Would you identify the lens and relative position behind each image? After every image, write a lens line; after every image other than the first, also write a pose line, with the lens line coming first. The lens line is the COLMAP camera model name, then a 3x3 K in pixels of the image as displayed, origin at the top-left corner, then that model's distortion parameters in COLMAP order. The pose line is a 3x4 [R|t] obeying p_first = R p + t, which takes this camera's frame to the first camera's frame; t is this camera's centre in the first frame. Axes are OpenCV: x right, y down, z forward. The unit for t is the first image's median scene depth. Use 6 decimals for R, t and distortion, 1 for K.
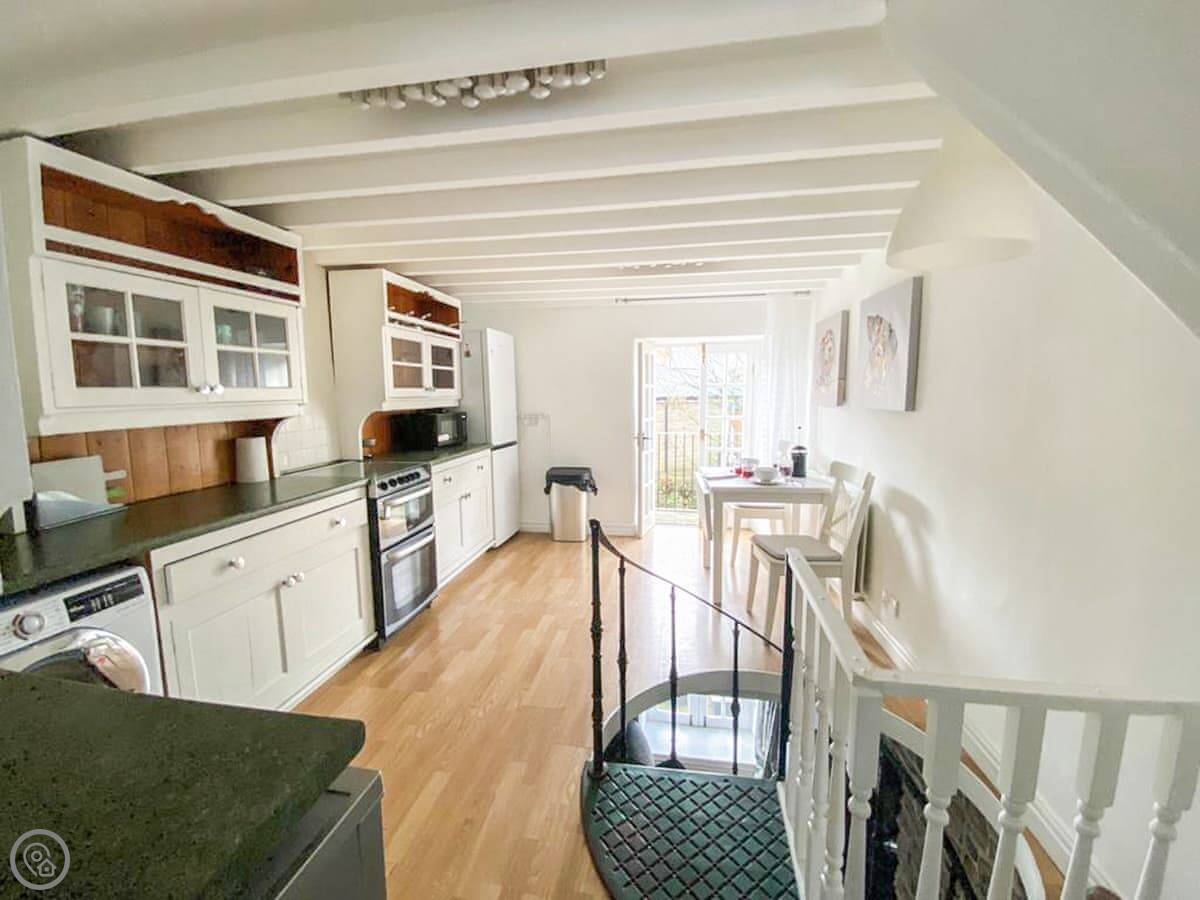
lens RADIAL K [[492.3, 0, 599.2], [0, 492.3, 448.8], [0, 0, 1]] dist [0.000598, -0.000035]
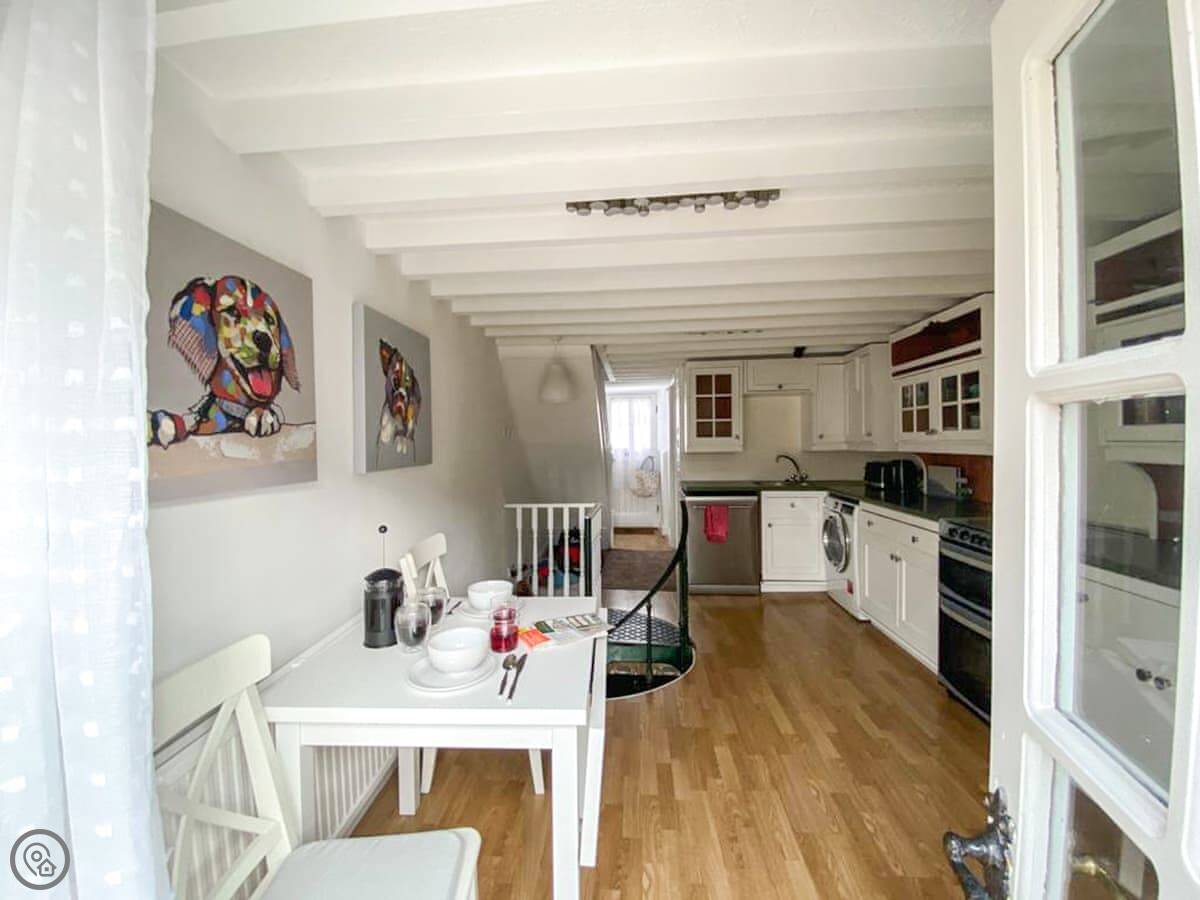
lens RADIAL K [[492.3, 0, 597.8], [0, 492.3, 453.7], [0, 0, 1]] dist [0.000598, -0.000035]
pose [[-0.995746, 0.023989, -0.088965, 0.202214], [0.010621, 0.988962, 0.147789, -0.138187], [0.091529, 0.146215, -0.985009, 1.150465]]
